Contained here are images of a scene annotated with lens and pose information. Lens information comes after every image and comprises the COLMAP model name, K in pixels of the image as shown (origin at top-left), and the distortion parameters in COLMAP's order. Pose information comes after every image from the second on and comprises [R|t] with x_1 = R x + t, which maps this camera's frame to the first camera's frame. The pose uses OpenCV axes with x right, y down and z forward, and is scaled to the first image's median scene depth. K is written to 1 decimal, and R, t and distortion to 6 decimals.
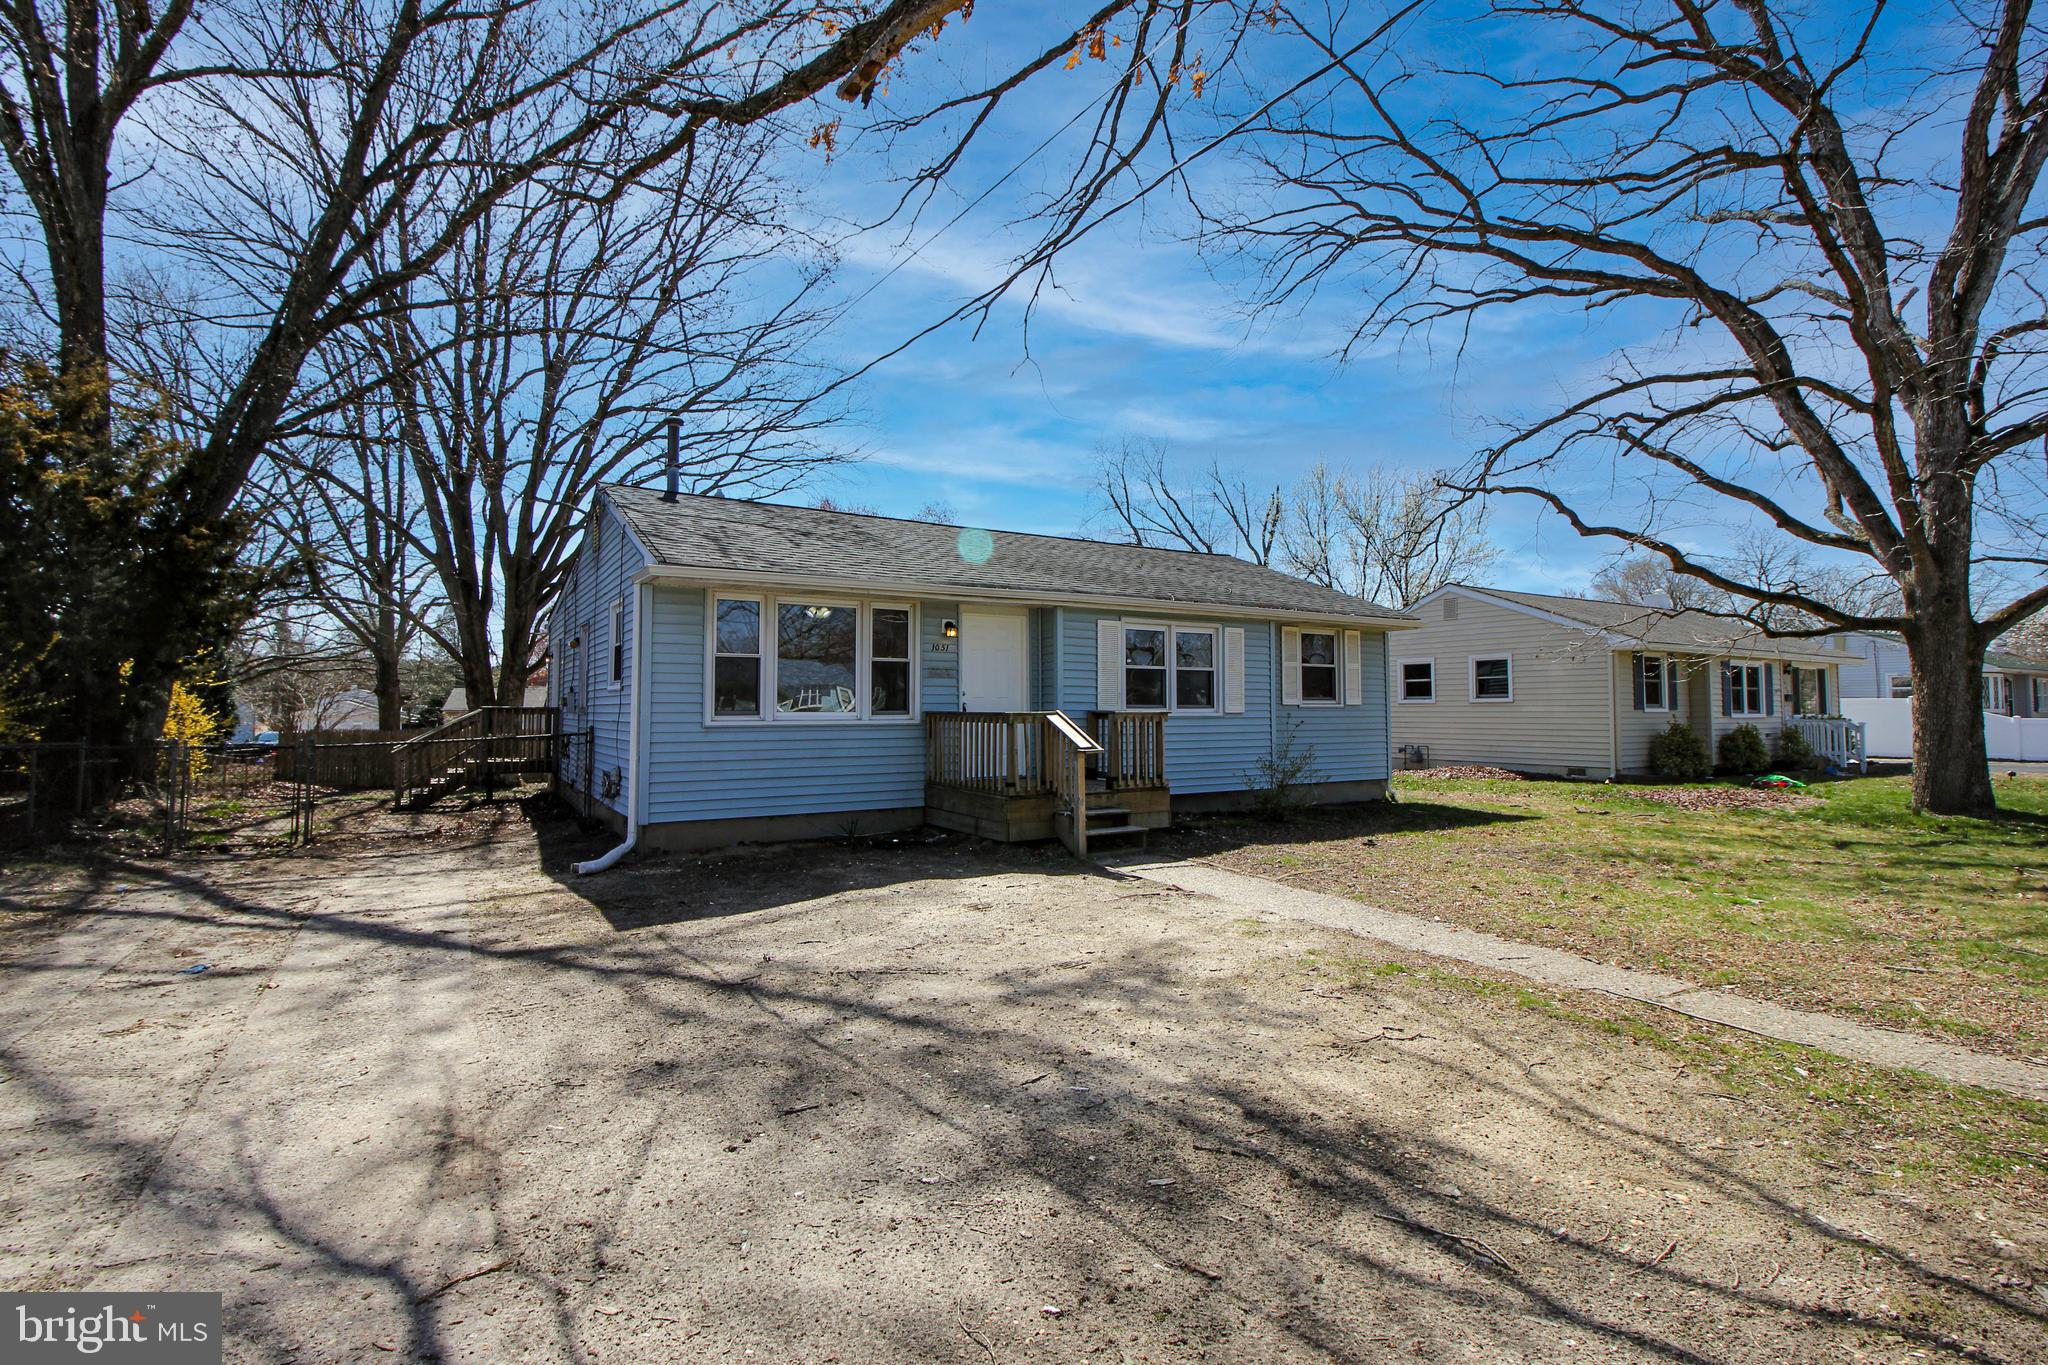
lens RADIAL K [[951.0, 0, 1009.5], [0, 951.0, 676.6], [0, 0, 1]] dist [-0.004980, -0.009086]
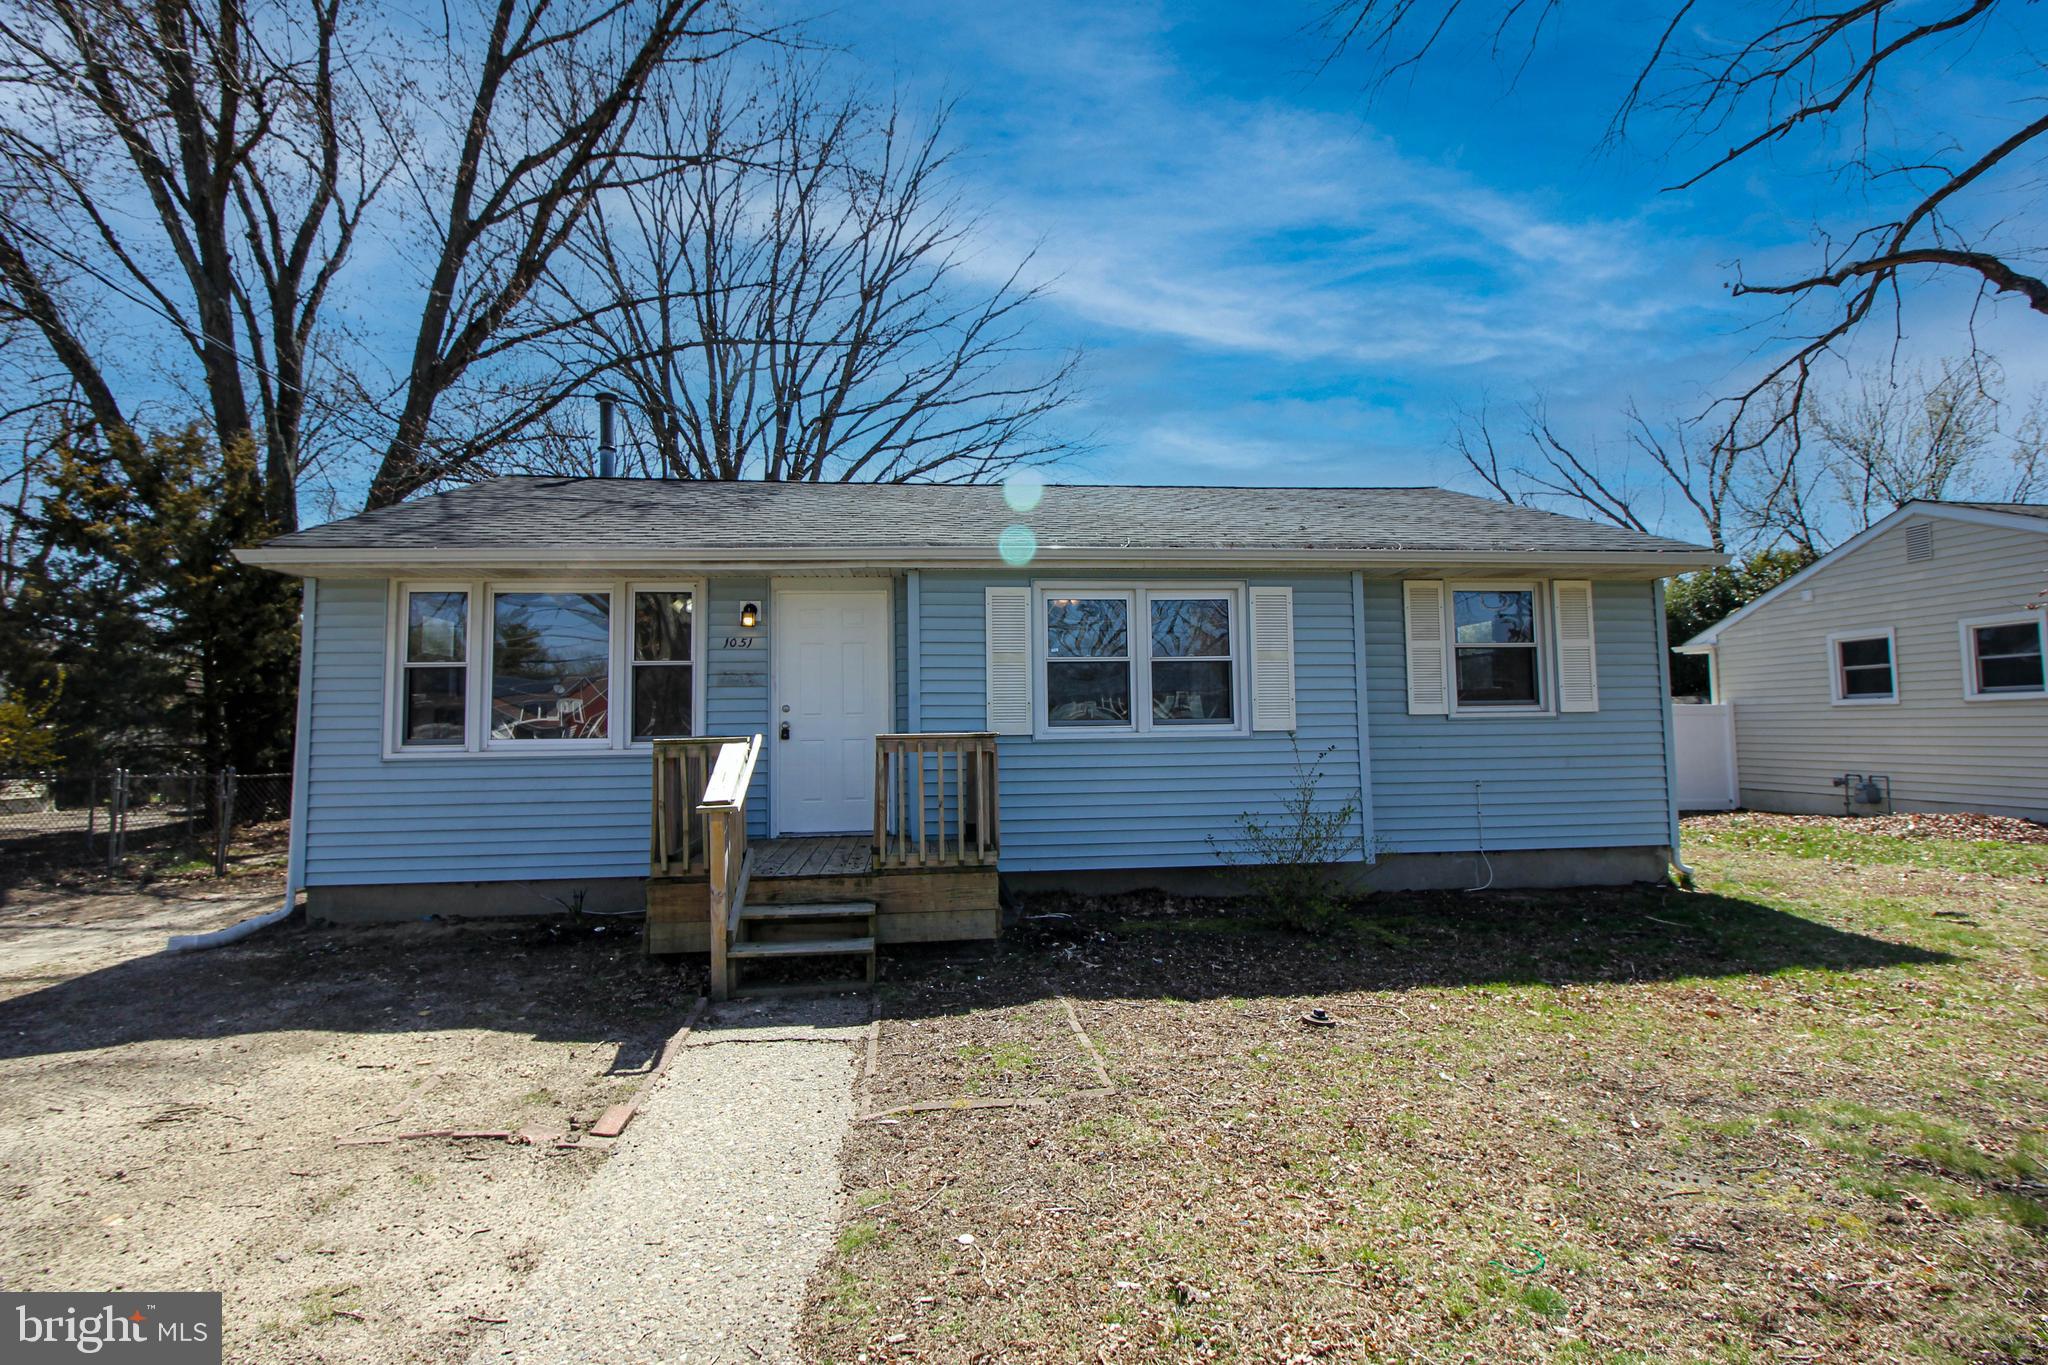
lens RADIAL K [[951.0, 0, 1003.4], [0, 951.0, 670.7], [0, 0, 1]] dist [-0.004980, -0.009086]
pose [[0.902451, -0.037999, -0.429114, 0.343003], [0.029000, 0.999201, -0.027493, 0.012481], [0.429815, 0.012367, 0.902832, 0.401233]]
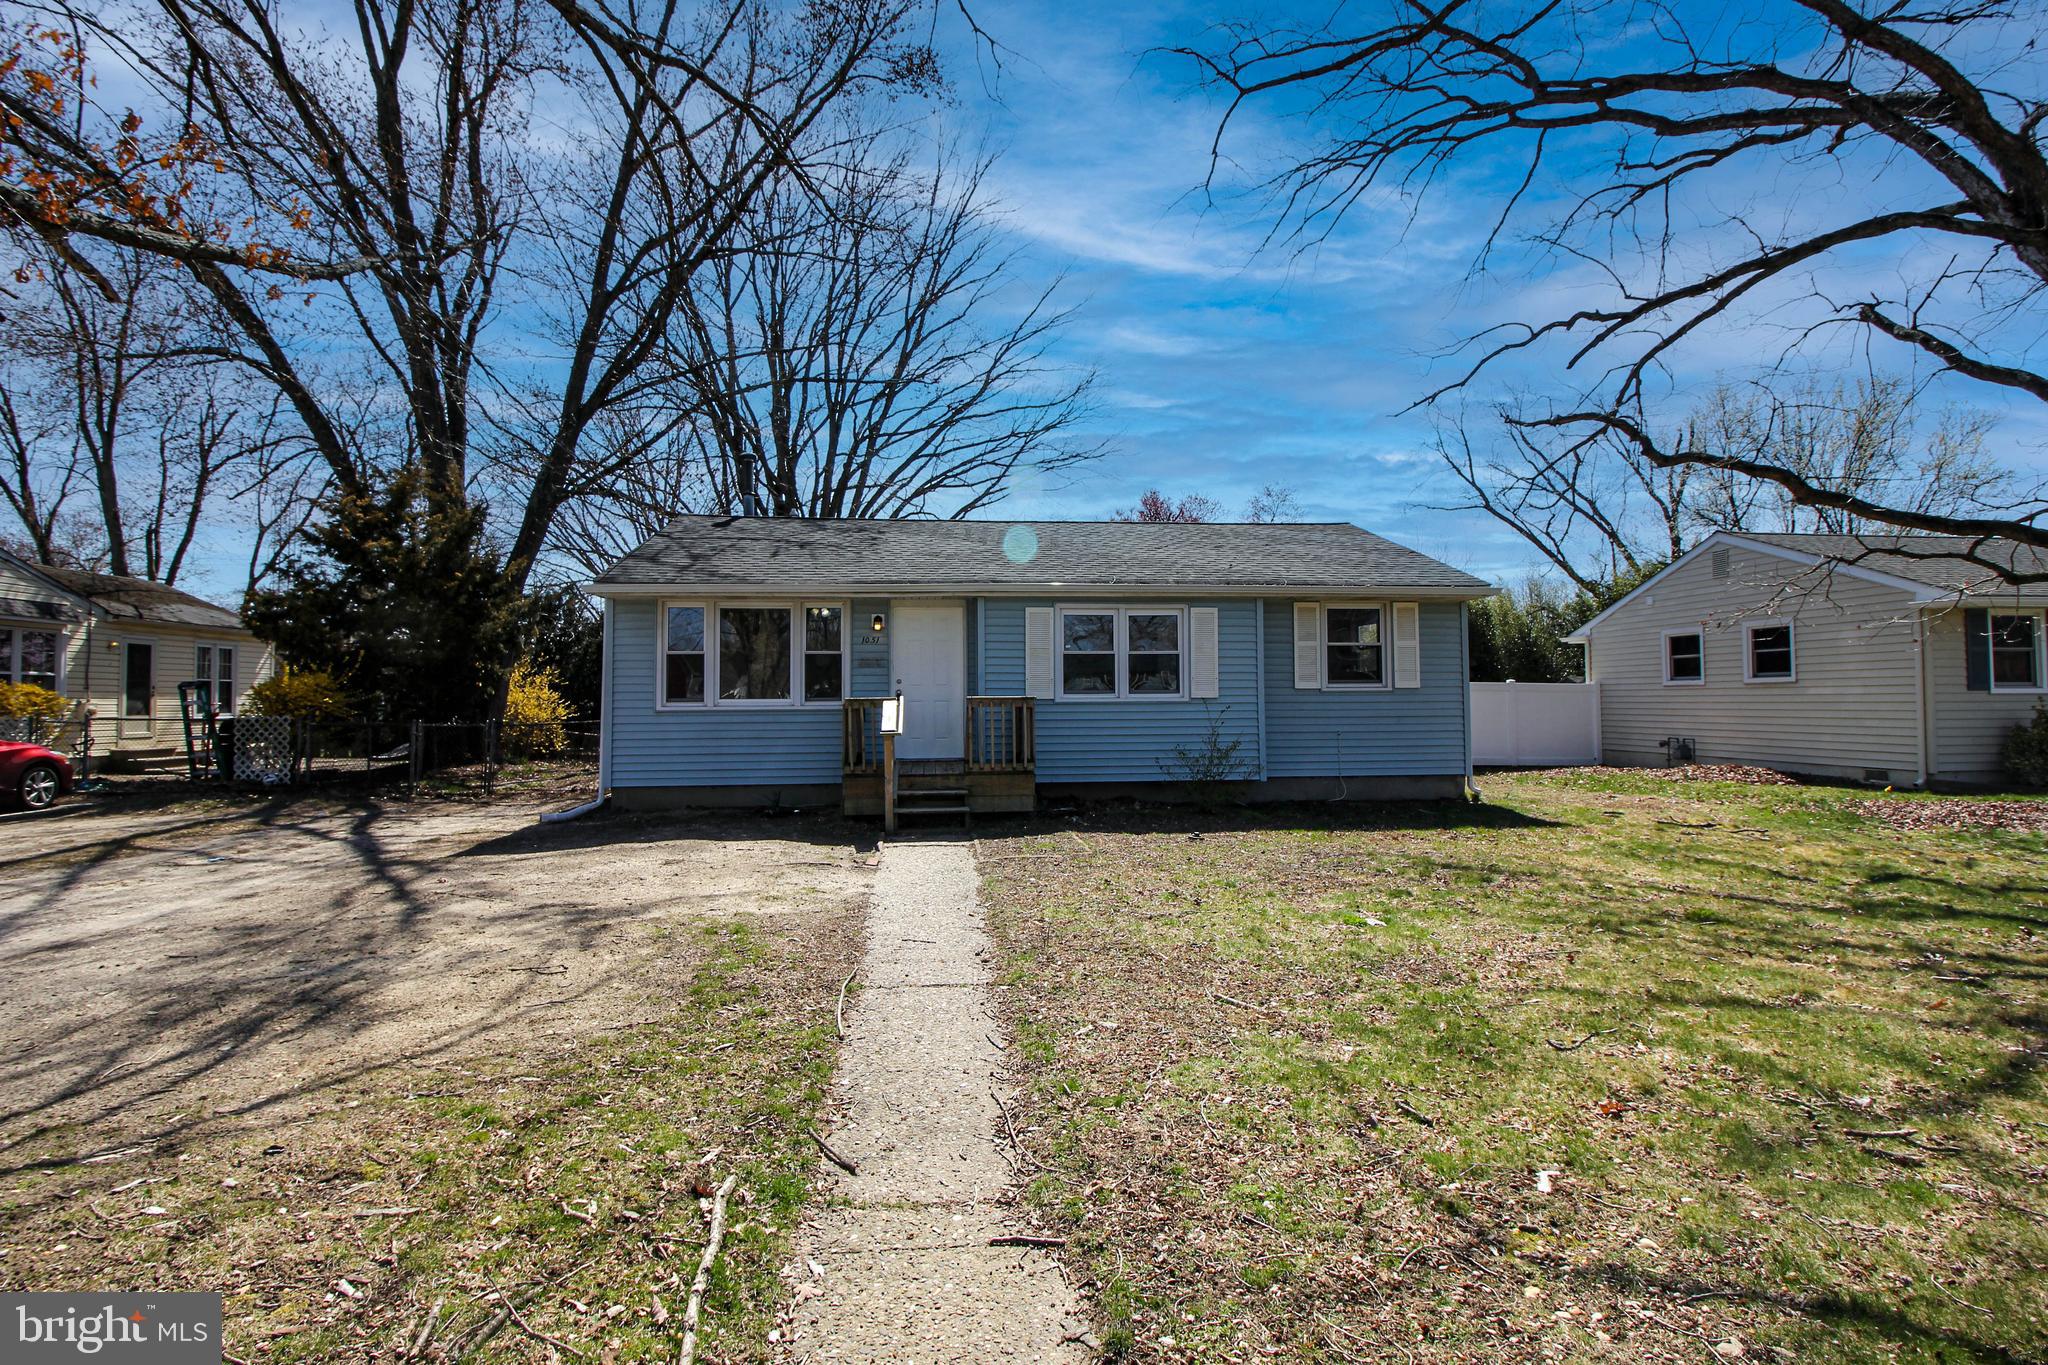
lens RADIAL K [[951.0, 0, 1007.1], [0, 951.0, 679.2], [0, 0, 1]] dist [-0.004980, -0.009086]
pose [[0.897907, -0.014725, -0.439939, 0.481196], [0.021098, 0.999731, 0.009600, 0.006590], [0.439680, -0.017902, 0.897976, 0.068396]]
